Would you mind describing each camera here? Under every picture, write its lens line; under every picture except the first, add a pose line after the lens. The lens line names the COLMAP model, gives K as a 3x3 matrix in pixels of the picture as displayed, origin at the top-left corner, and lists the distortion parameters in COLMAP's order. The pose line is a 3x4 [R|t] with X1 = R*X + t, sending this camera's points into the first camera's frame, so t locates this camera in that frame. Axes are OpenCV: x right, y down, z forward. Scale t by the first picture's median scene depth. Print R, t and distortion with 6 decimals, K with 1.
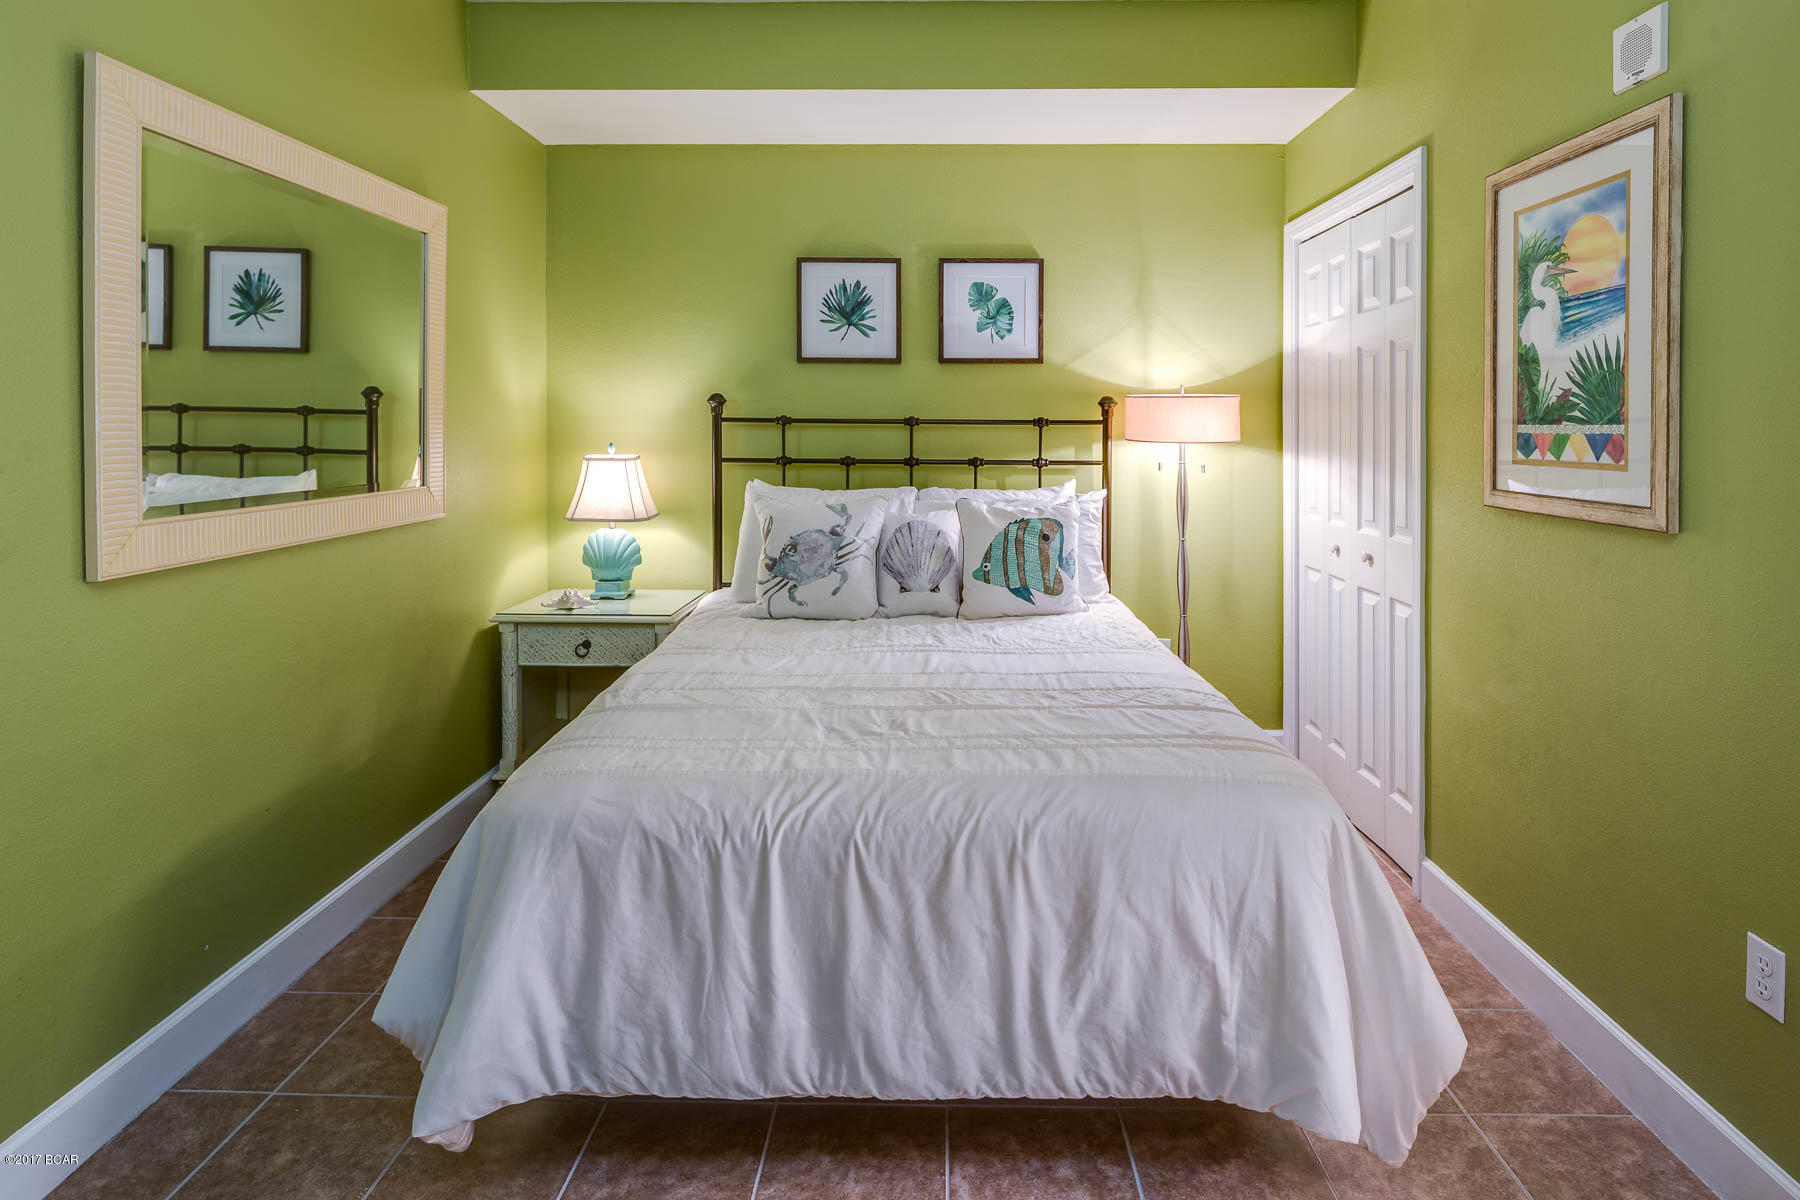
lens RADIAL K [[948.1, 0, 904.1], [0, 948.1, 418.5], [0, 0, 1]] dist [-0.000965, -0.001192]
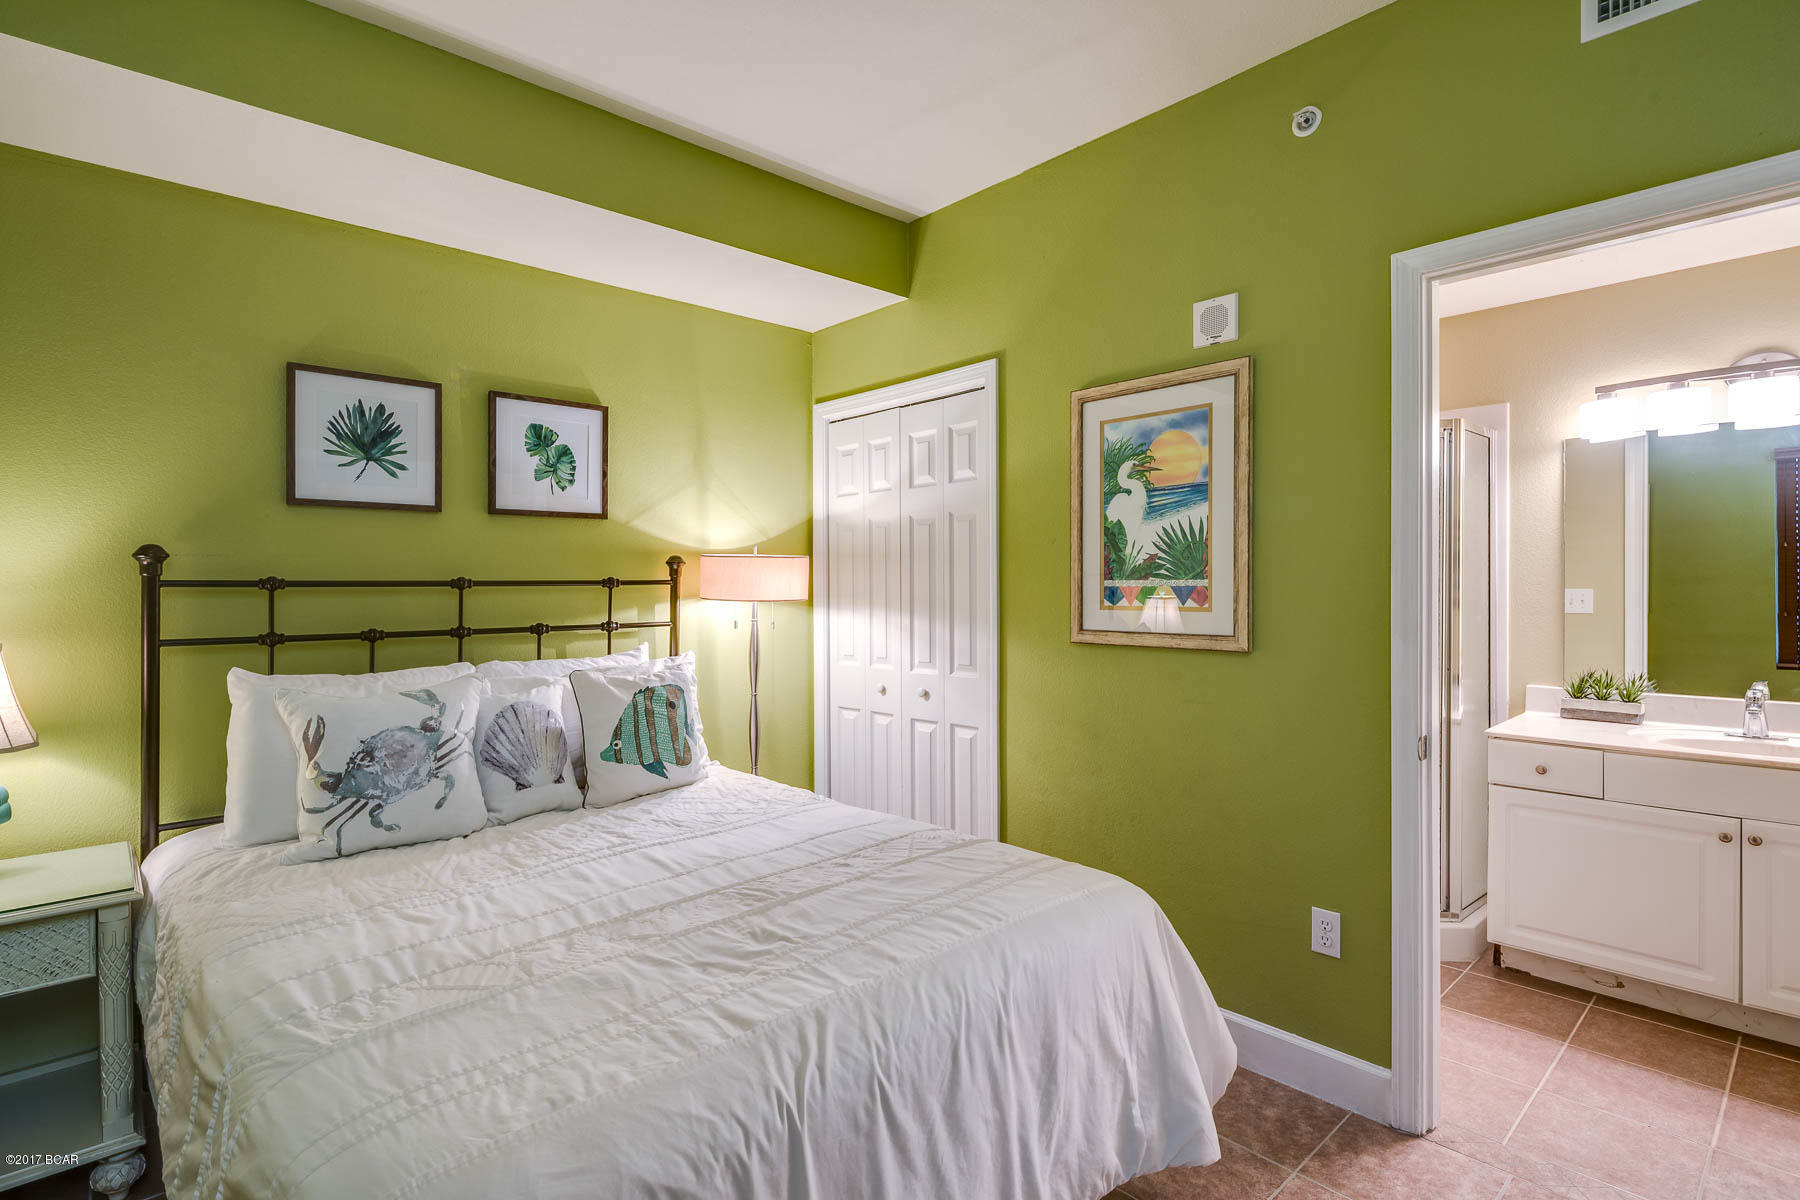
lens RADIAL K [[887.2, 0, 897.8], [0, 887.2, 567.6], [0, 0, 1]] dist [0.001188, -0.000368]
pose [[0.717385, 0.002168, 0.696674, -0.306702], [0.006316, 0.999934, -0.009616, -0.000797], [-0.696648, 0.011299, 0.717324, 0.215238]]
